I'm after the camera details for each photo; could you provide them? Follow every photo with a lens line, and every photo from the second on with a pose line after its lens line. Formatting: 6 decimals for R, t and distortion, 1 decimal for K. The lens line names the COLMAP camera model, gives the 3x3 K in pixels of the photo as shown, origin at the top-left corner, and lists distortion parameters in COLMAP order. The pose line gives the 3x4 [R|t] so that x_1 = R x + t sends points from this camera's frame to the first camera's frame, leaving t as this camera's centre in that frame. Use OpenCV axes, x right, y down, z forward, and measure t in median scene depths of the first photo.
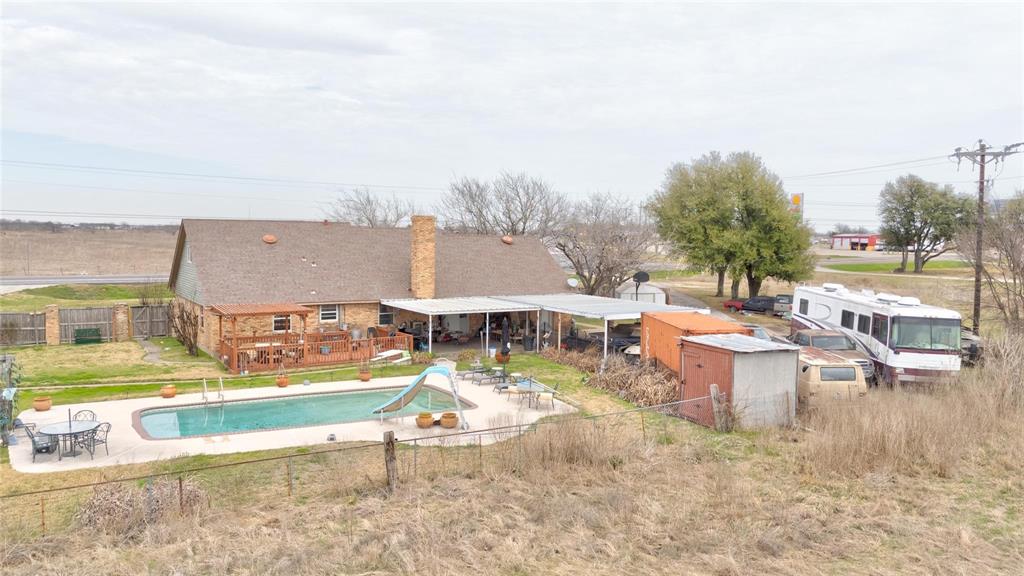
lens RADIAL K [[811.5, 0, 522.2], [0, 811.5, 285.6], [0, 0, 1]] dist [0.061299, -0.021243]
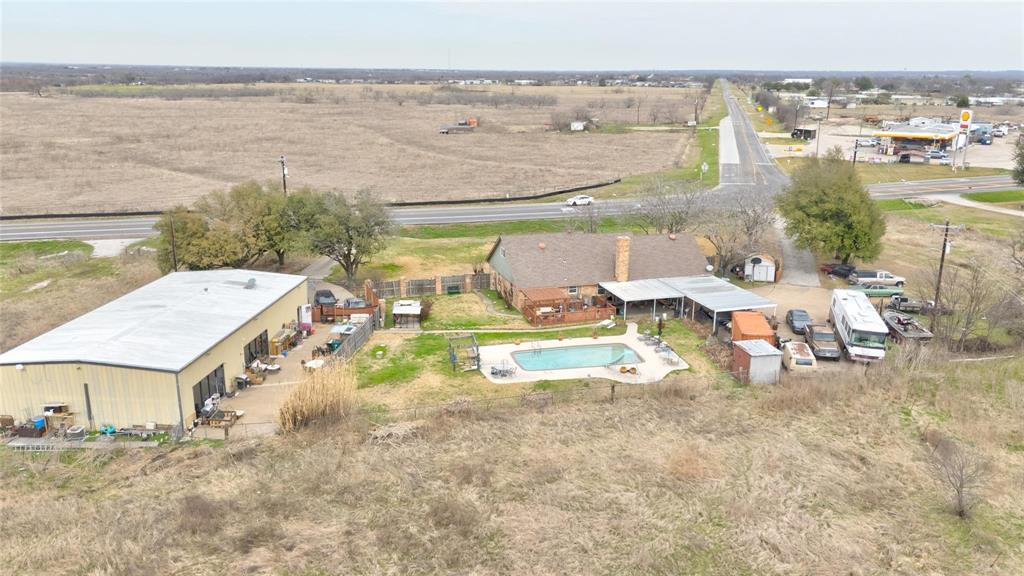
lens RADIAL K [[811.5, 0, 506.4], [0, 811.5, 283.2], [0, 0, 1]] dist [0.061299, -0.021243]
pose [[0.969438, 0.058692, -0.238214, 0.088352], [-0.011754, 0.980959, 0.193860, -0.451054], [0.245056, -0.185135, 0.951668, -1.121326]]
